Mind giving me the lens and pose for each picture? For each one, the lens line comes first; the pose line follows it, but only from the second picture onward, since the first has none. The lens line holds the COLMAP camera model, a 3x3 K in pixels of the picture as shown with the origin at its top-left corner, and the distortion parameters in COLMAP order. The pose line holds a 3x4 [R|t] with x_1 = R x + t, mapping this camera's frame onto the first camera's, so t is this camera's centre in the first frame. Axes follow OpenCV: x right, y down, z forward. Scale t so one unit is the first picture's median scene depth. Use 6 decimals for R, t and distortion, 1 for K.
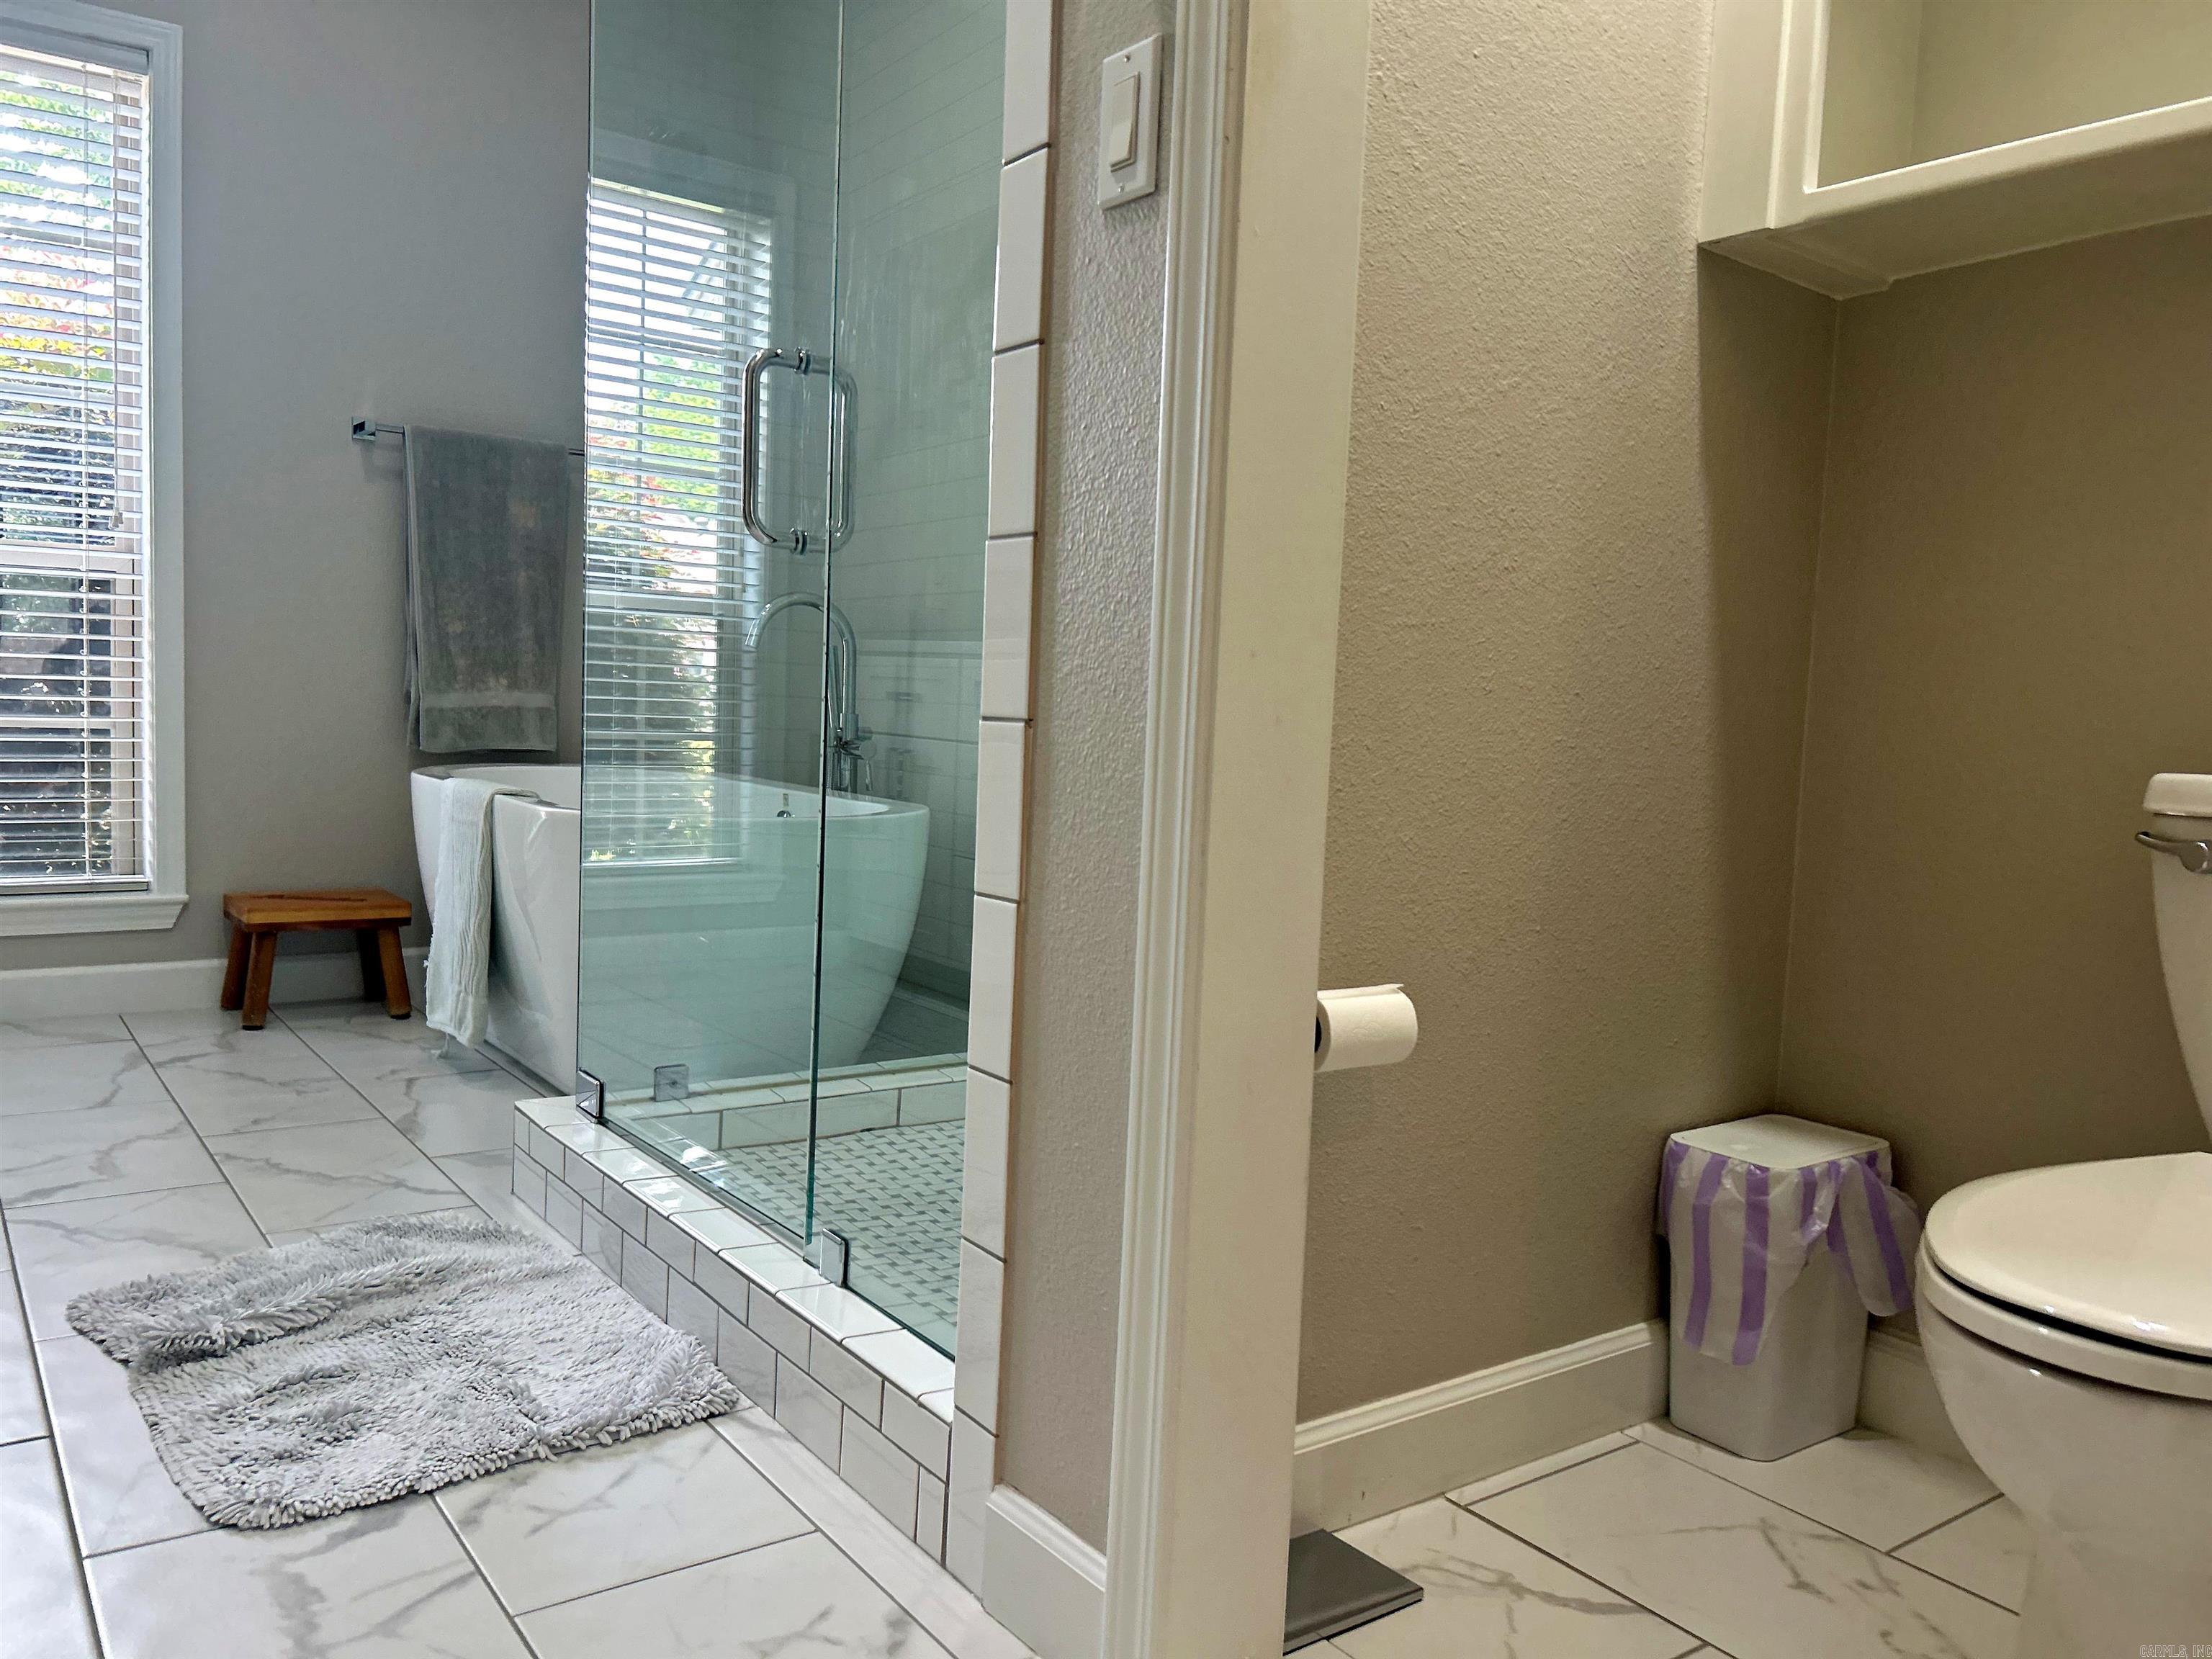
lens RADIAL K [[1669.8, 0, 1117.0], [0, 1669.8, 827.3], [0, 0, 1]] dist [0.046676, -0.048581]
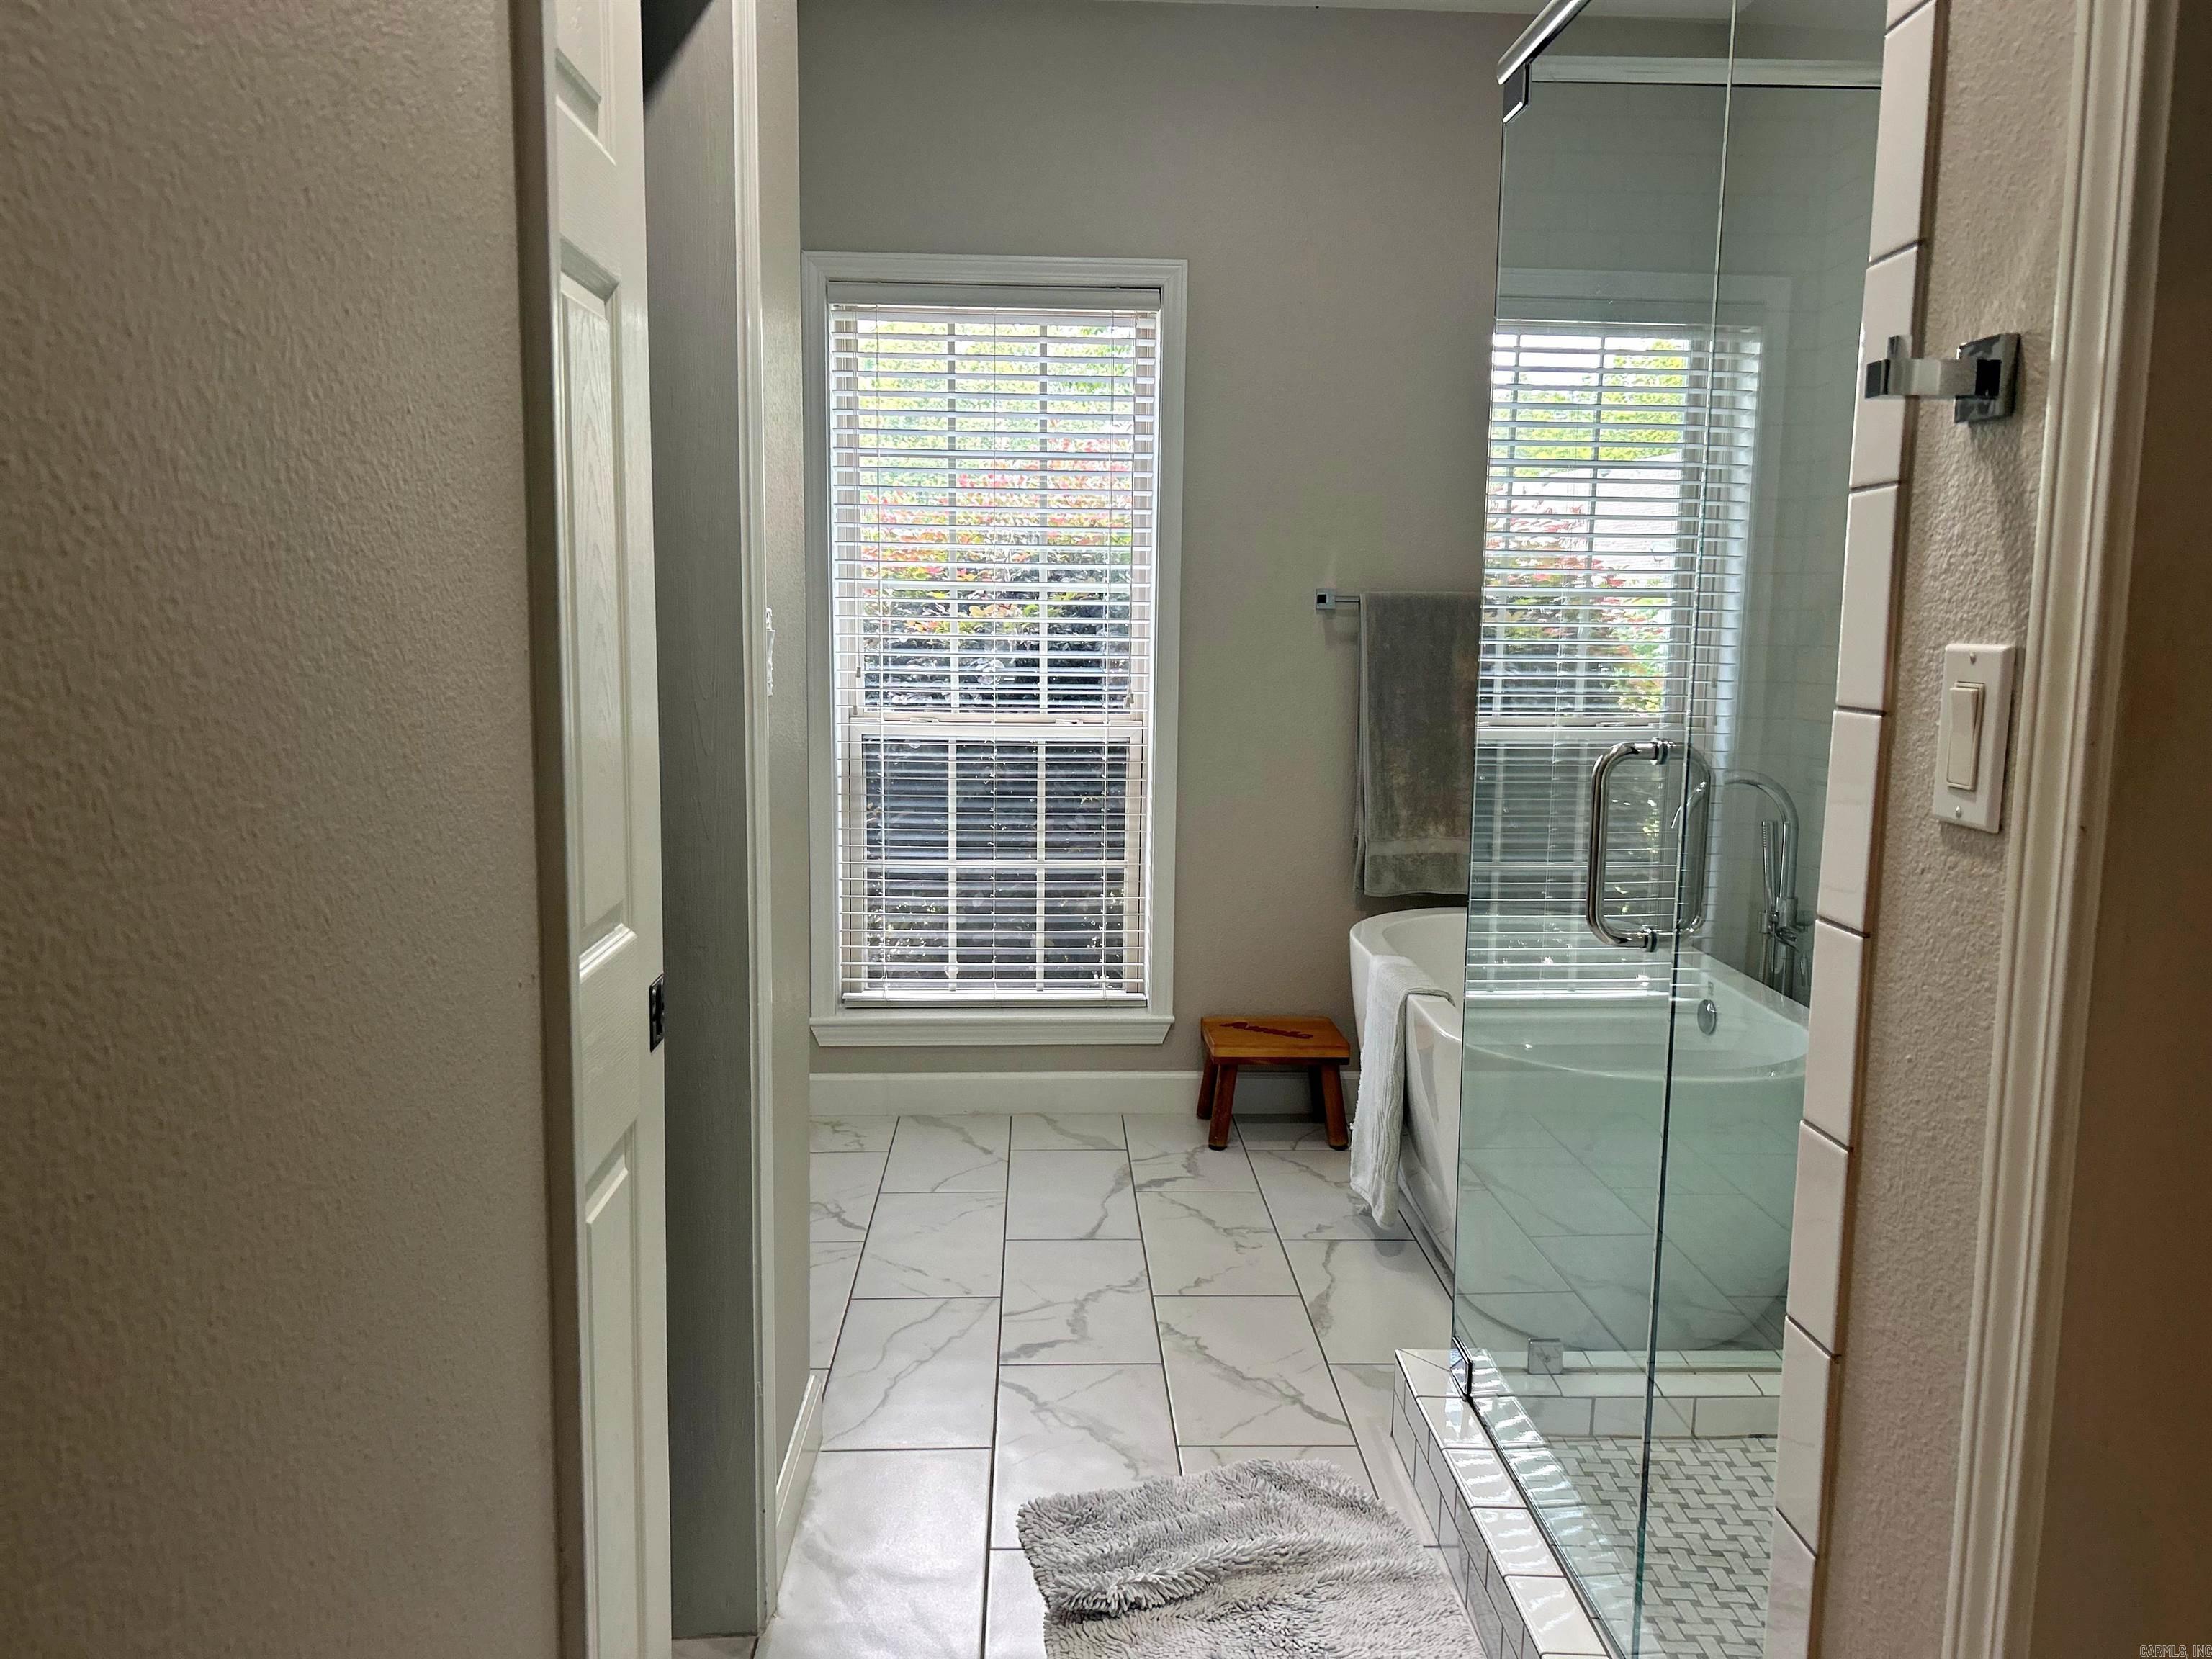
lens RADIAL K [[1669.8, 0, 1115.2], [0, 1669.8, 827.4], [0, 0, 1]] dist [0.046676, -0.048581]
pose [[0.832412, 0.045249, -0.552307, 0.047978], [-0.023147, 0.998630, 0.046930, -0.168237], [0.553674, -0.026281, 0.832319, 0.035111]]
